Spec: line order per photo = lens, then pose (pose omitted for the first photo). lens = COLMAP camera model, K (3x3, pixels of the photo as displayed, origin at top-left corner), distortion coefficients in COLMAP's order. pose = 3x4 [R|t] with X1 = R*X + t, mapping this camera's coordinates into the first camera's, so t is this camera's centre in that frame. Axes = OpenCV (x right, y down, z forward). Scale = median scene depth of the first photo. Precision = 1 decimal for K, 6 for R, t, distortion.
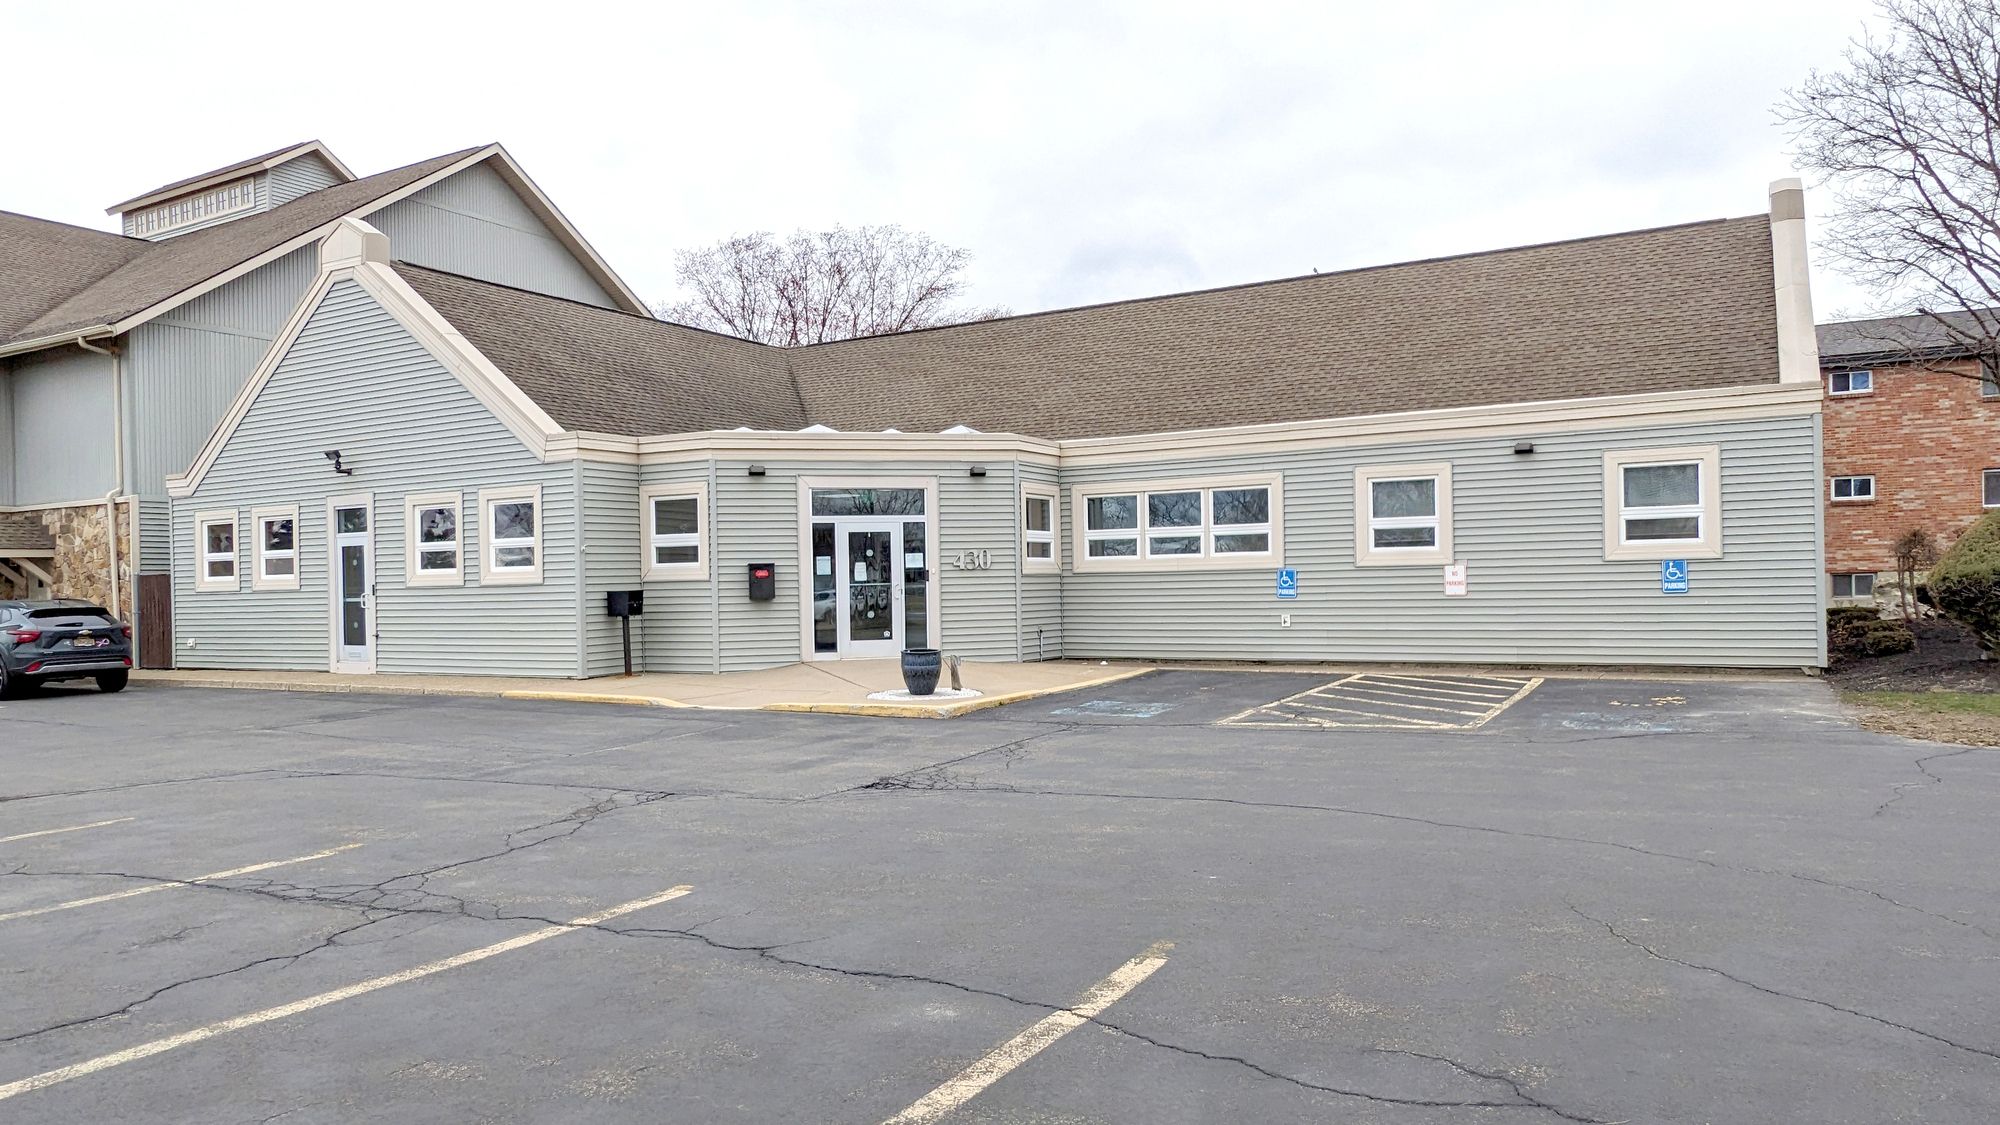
lens RADIAL K [[1307.7, 0, 994.0], [0, 1307.7, 574.7], [0, 0, 1]] dist [0.004849, -0.006595]
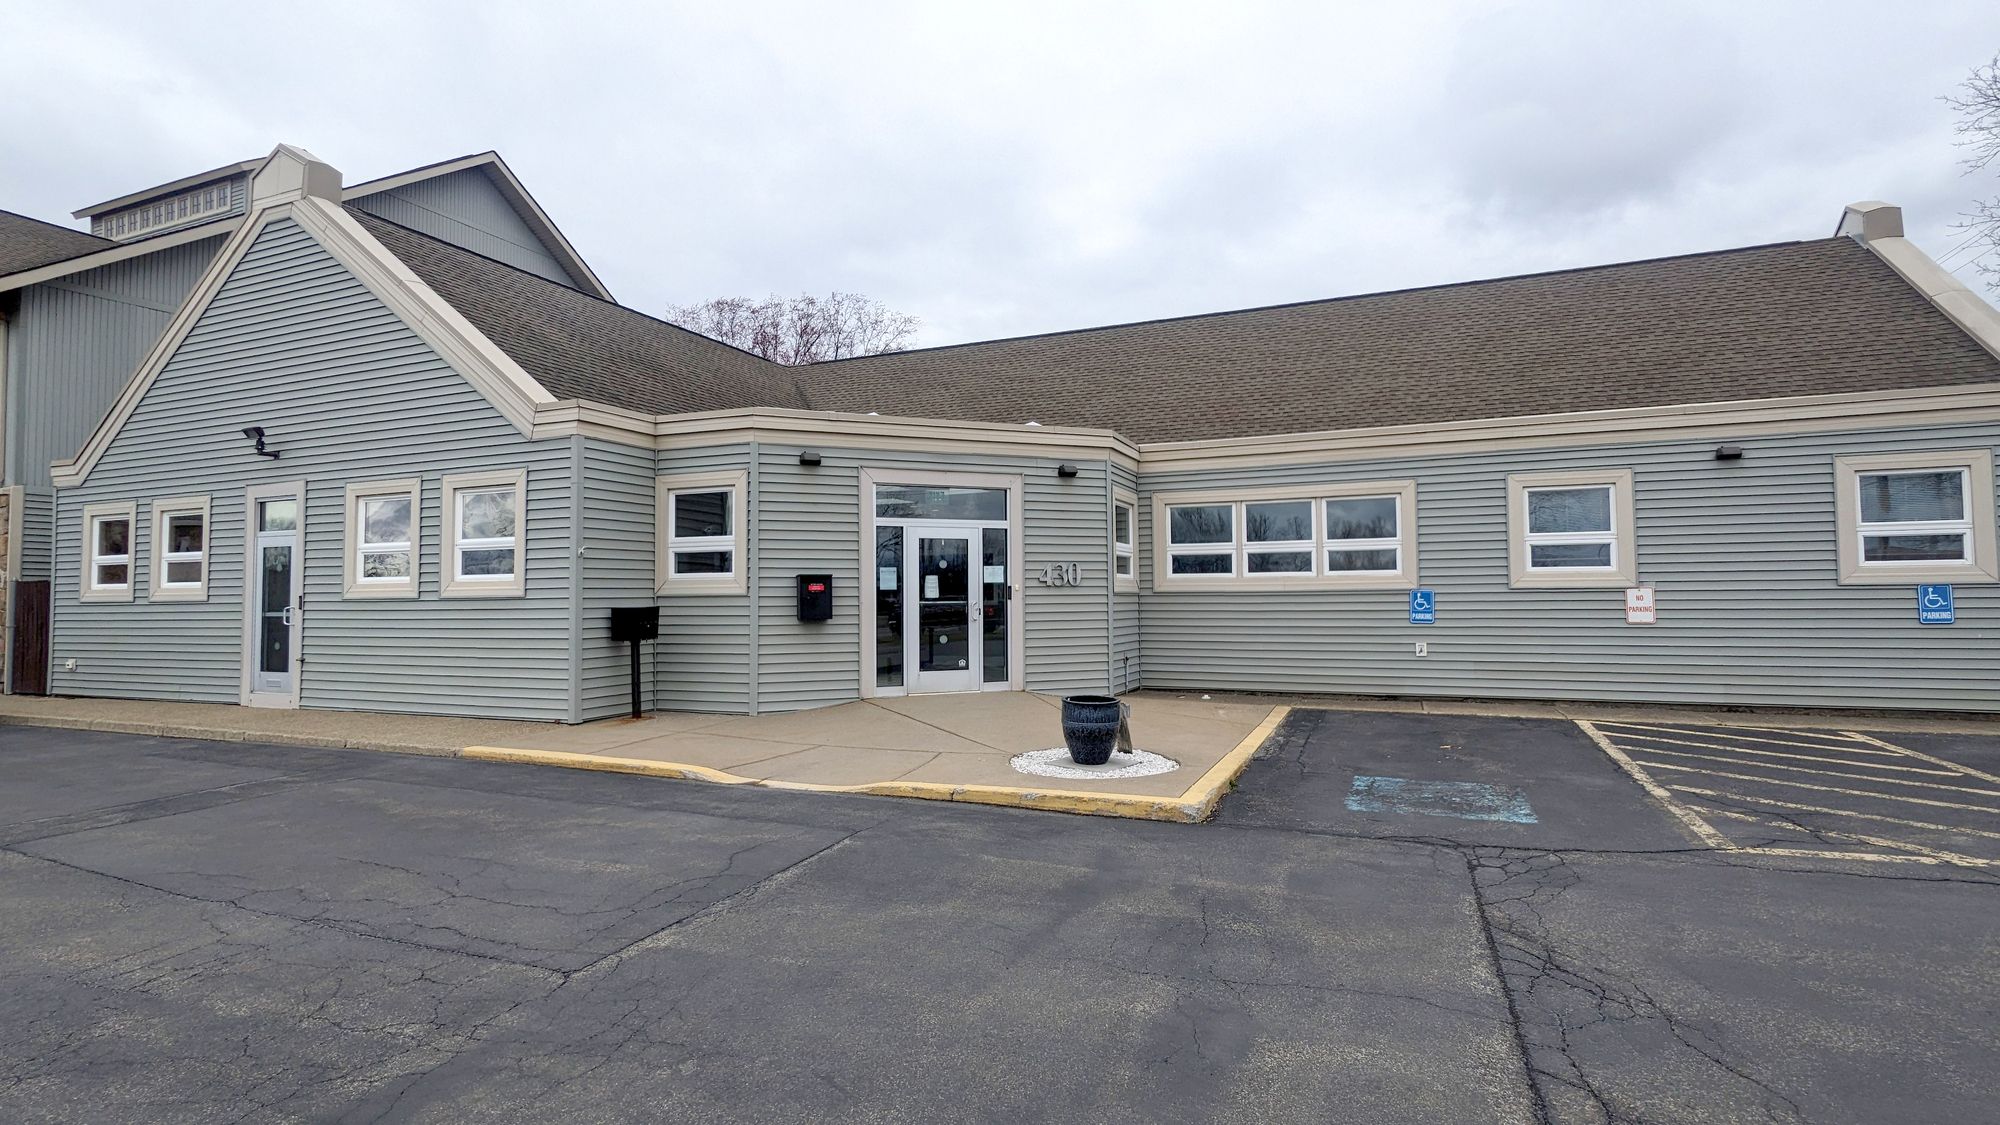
lens RADIAL K [[960.5, 0, 998.0], [0, 960.5, 555.1], [0, 0, 1]] dist [0.001755, 0.002283]
pose [[0.992652, 0.017379, 0.119752, -0.132133], [-0.012204, 0.998965, -0.043808, 0.003587], [-0.120389, 0.042024, 0.991837, 0.391670]]
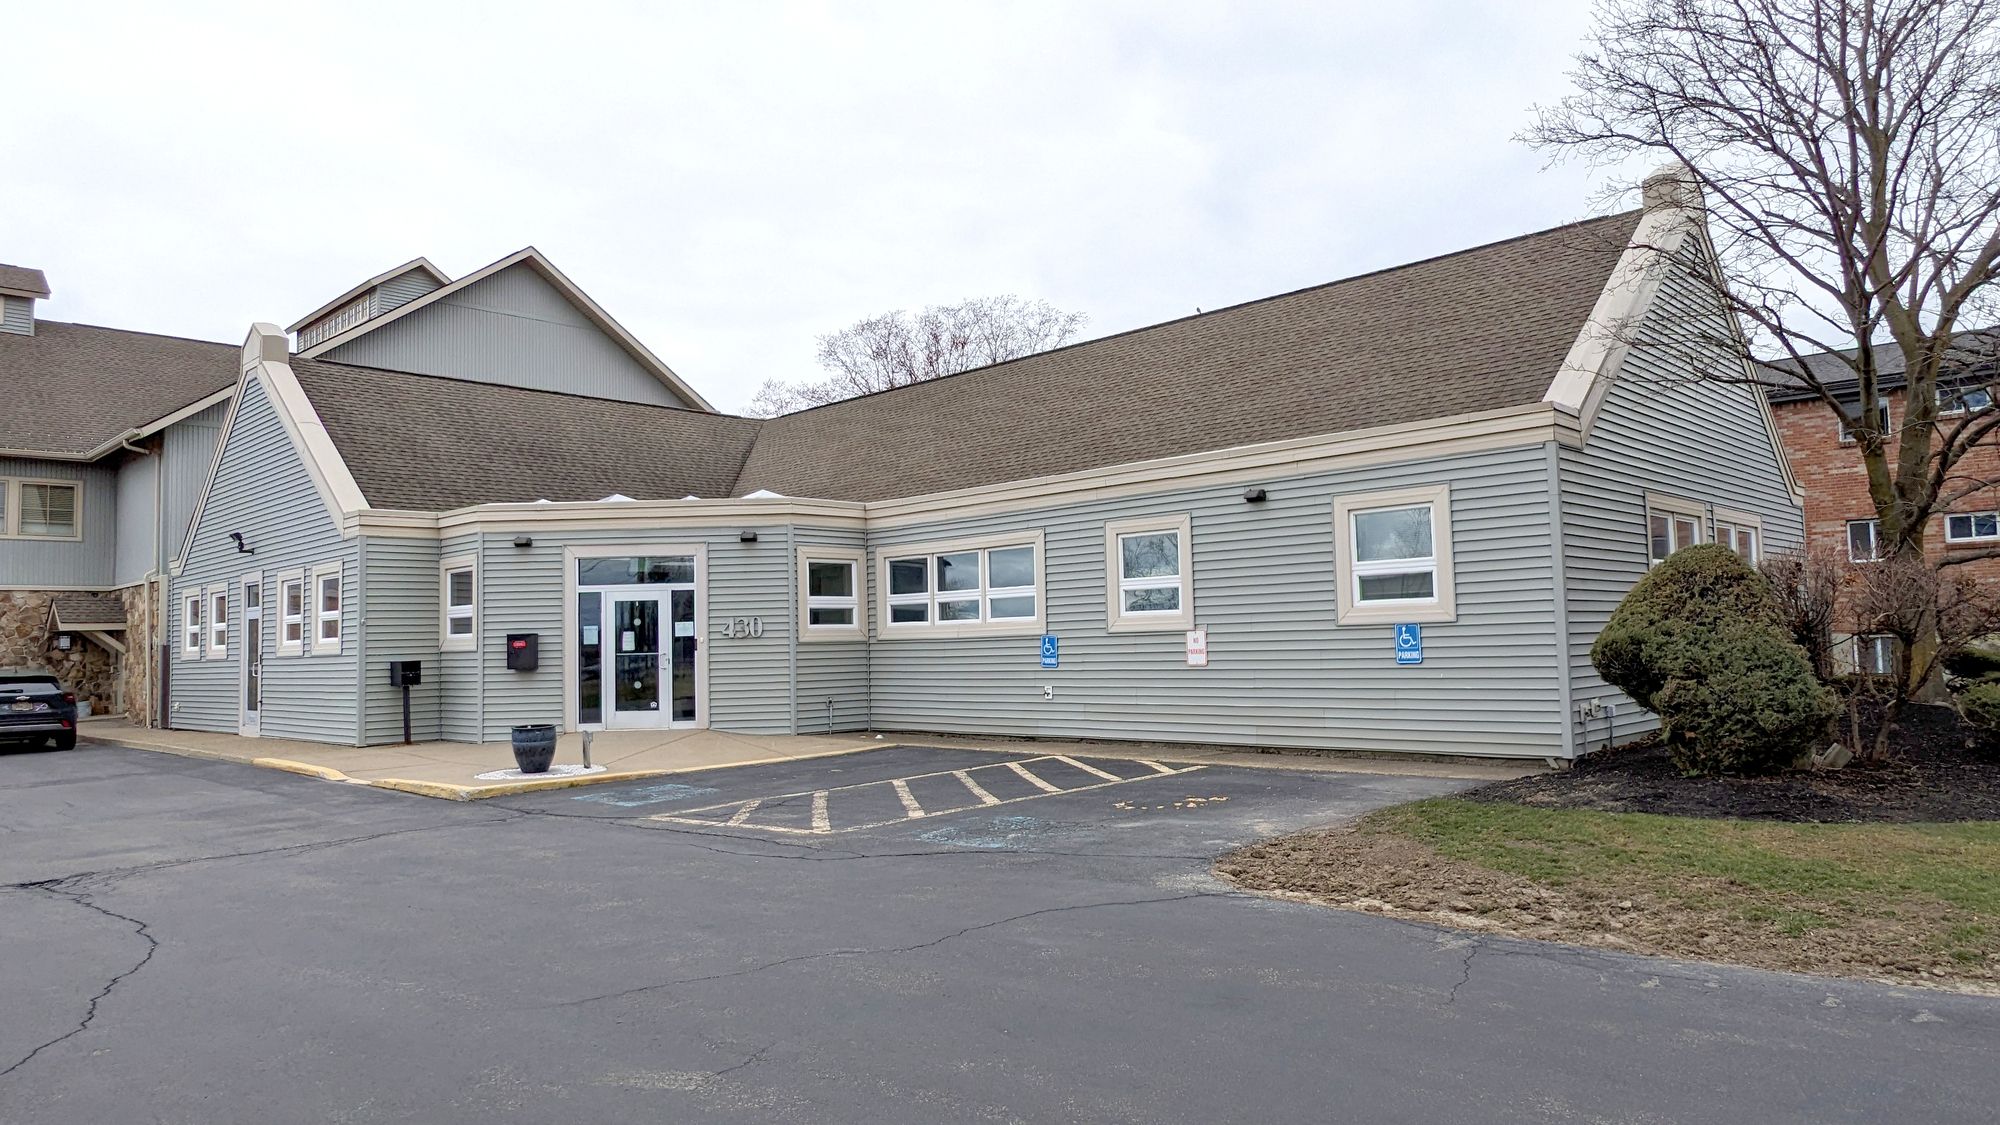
lens RADIAL K [[1251.5, 0, 1007.3], [0, 1251.5, 559.2], [0, 0, 1]] dist [-0.001799, -0.007638]
pose [[0.971972, -0.021123, -0.234147, 0.395206], [0.007787, 0.998301, -0.057736, -0.007288], [0.234969, 0.054295, 0.970485, 0.144353]]
